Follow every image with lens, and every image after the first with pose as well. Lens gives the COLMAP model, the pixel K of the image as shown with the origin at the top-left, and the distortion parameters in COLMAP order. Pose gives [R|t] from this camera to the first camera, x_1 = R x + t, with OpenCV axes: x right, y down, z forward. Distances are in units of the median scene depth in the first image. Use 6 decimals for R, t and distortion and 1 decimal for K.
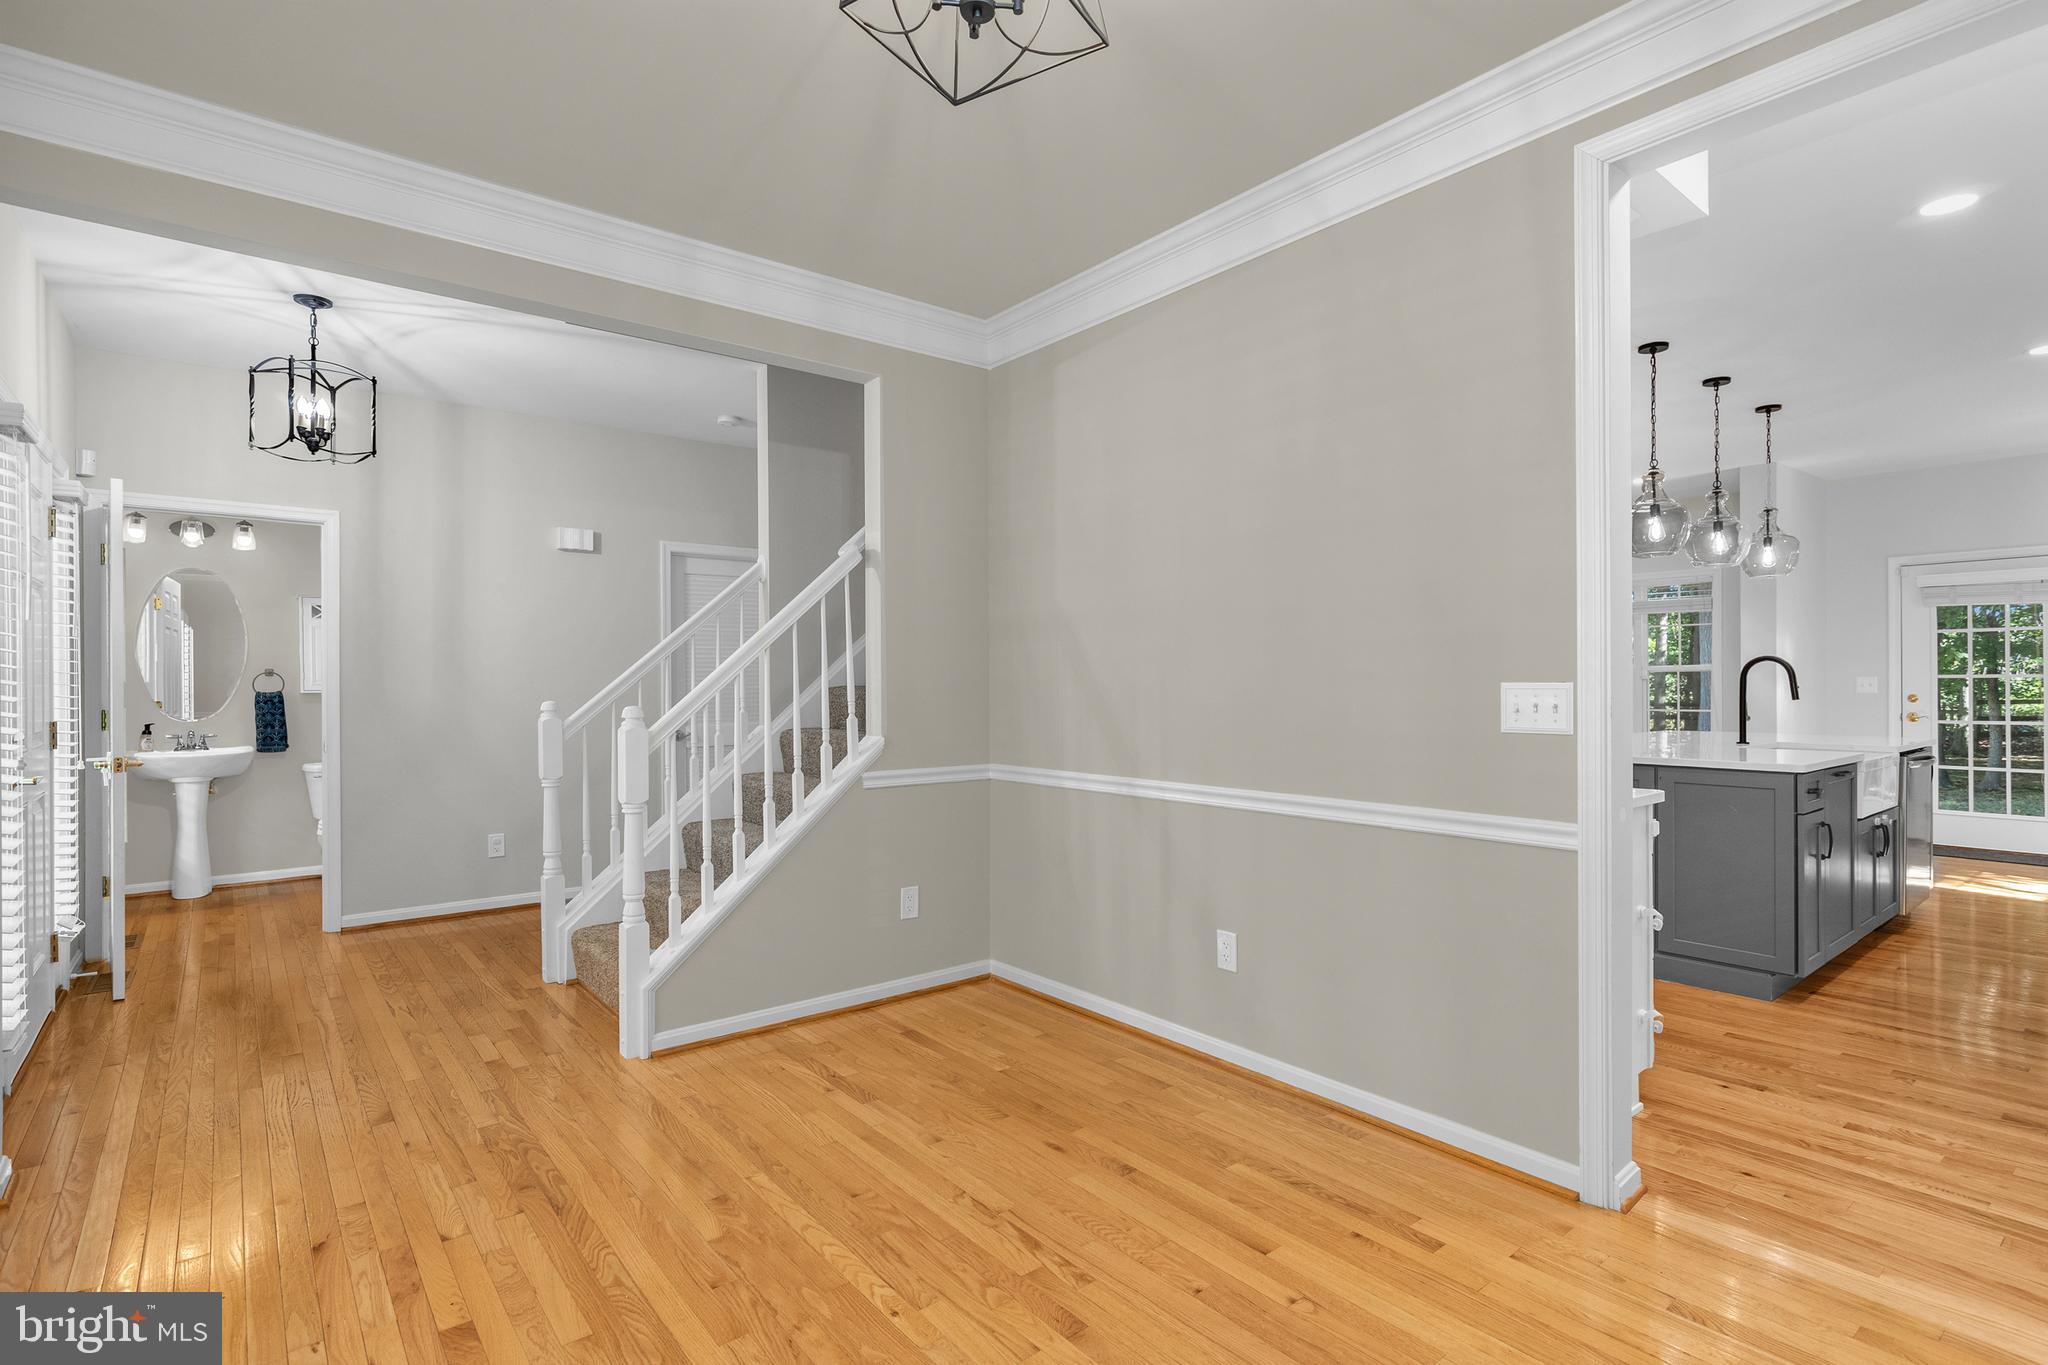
lens RADIAL K [[992.6, 0, 1014.8], [0, 992.6, 679.1], [0, 0, 1]] dist [0.000676, -0.000446]
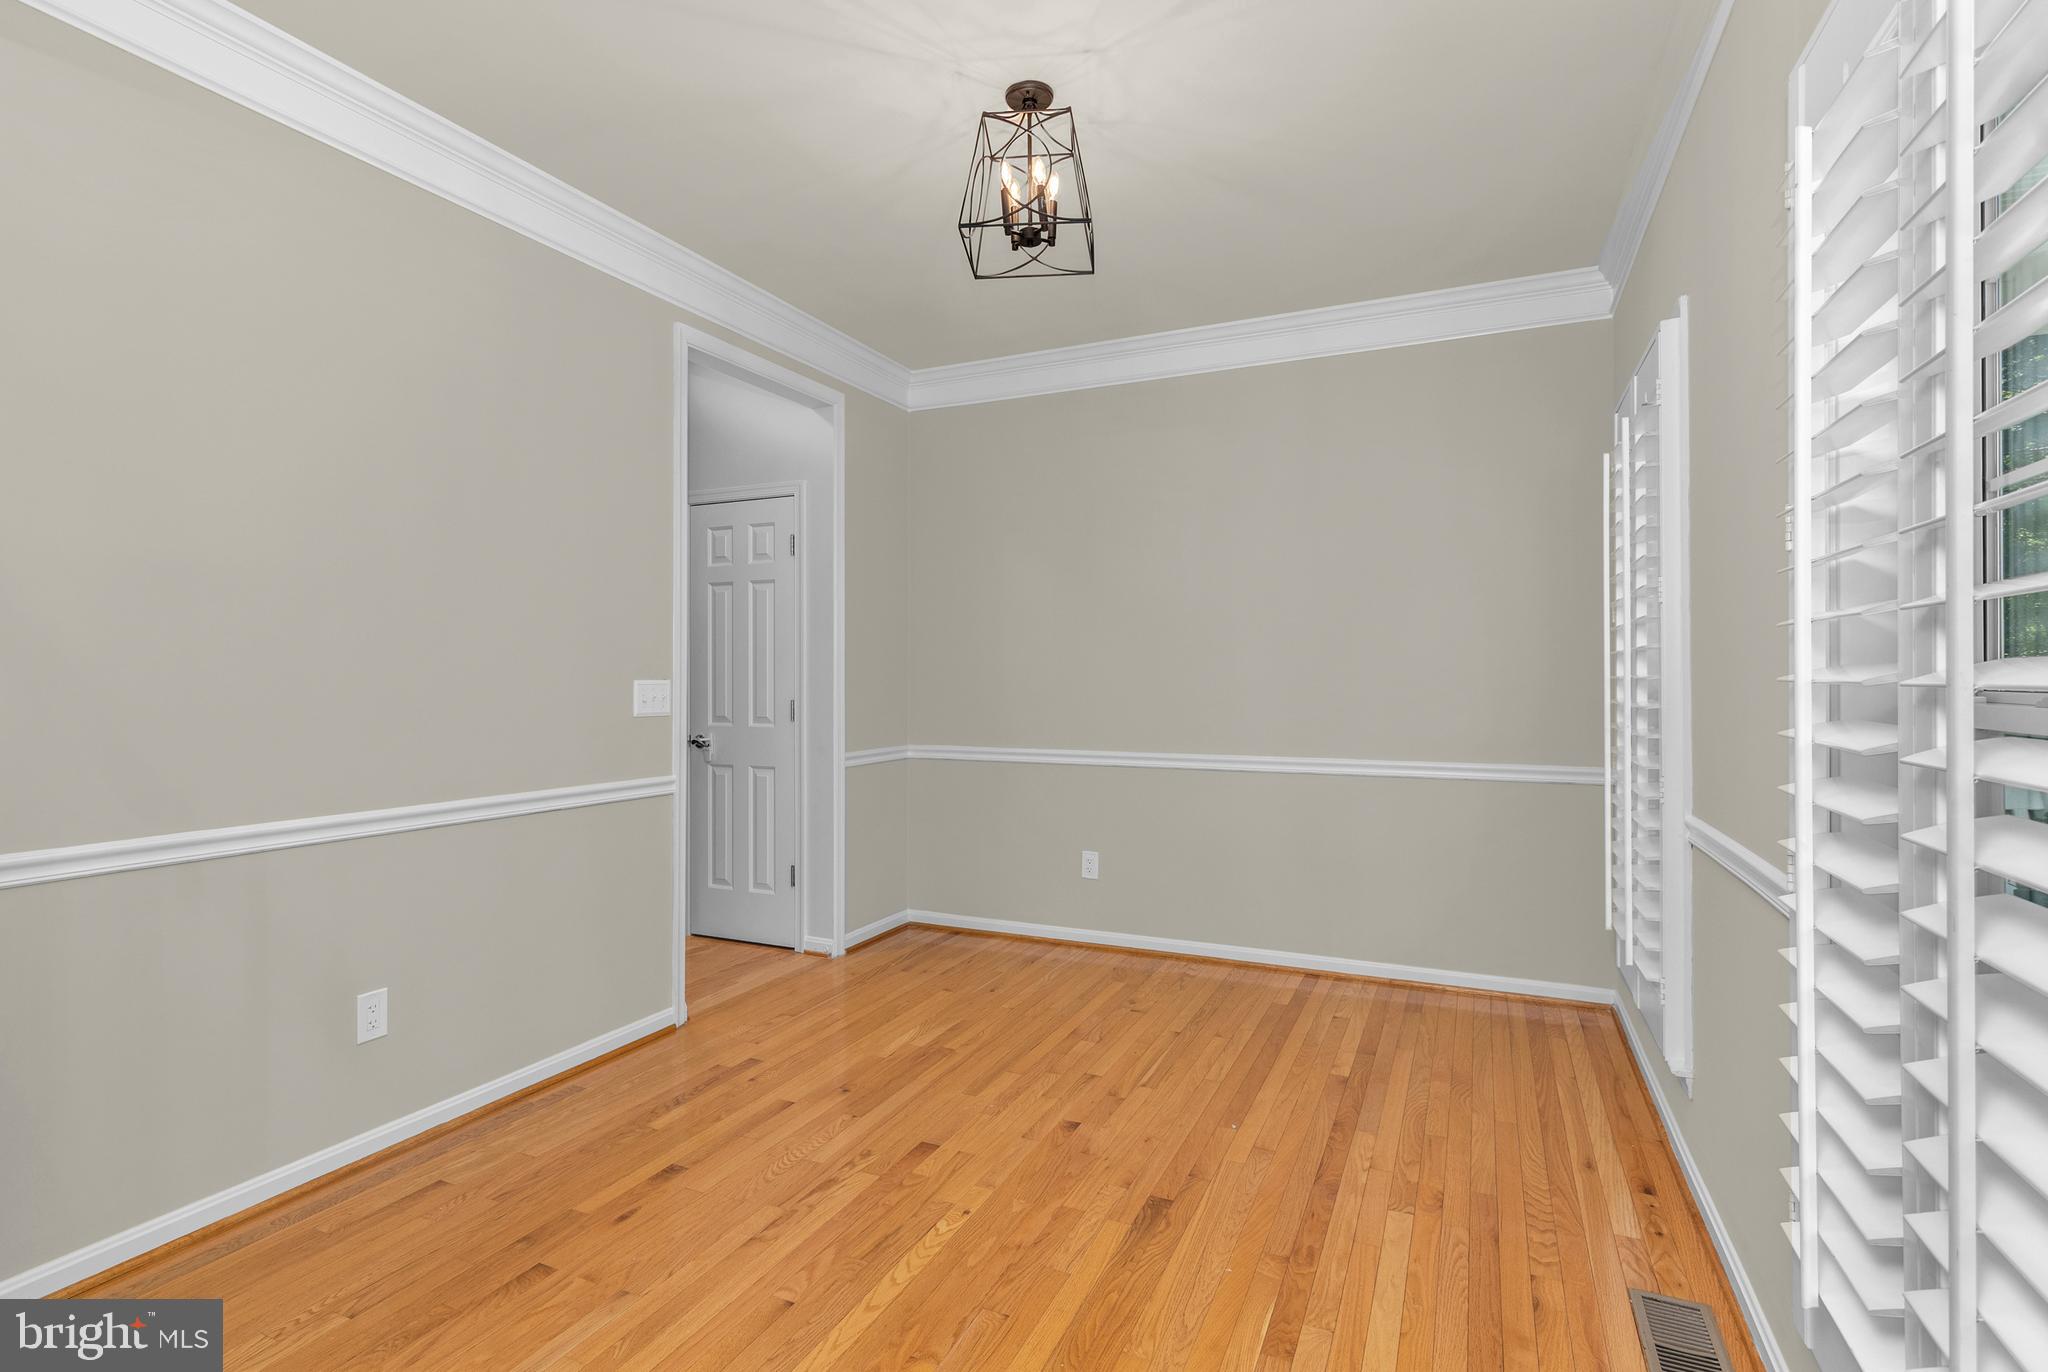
lens RADIAL K [[992.6, 0, 1014.8], [0, 992.6, 682.6], [0, 0, 1]] dist [0.000676, -0.000446]
pose [[-0.453277, 0.002934, 0.891365, -0.977078], [-0.002600, 0.999986, -0.004613, 0.012595], [-0.891366, -0.004408, -0.453263, 1.209274]]
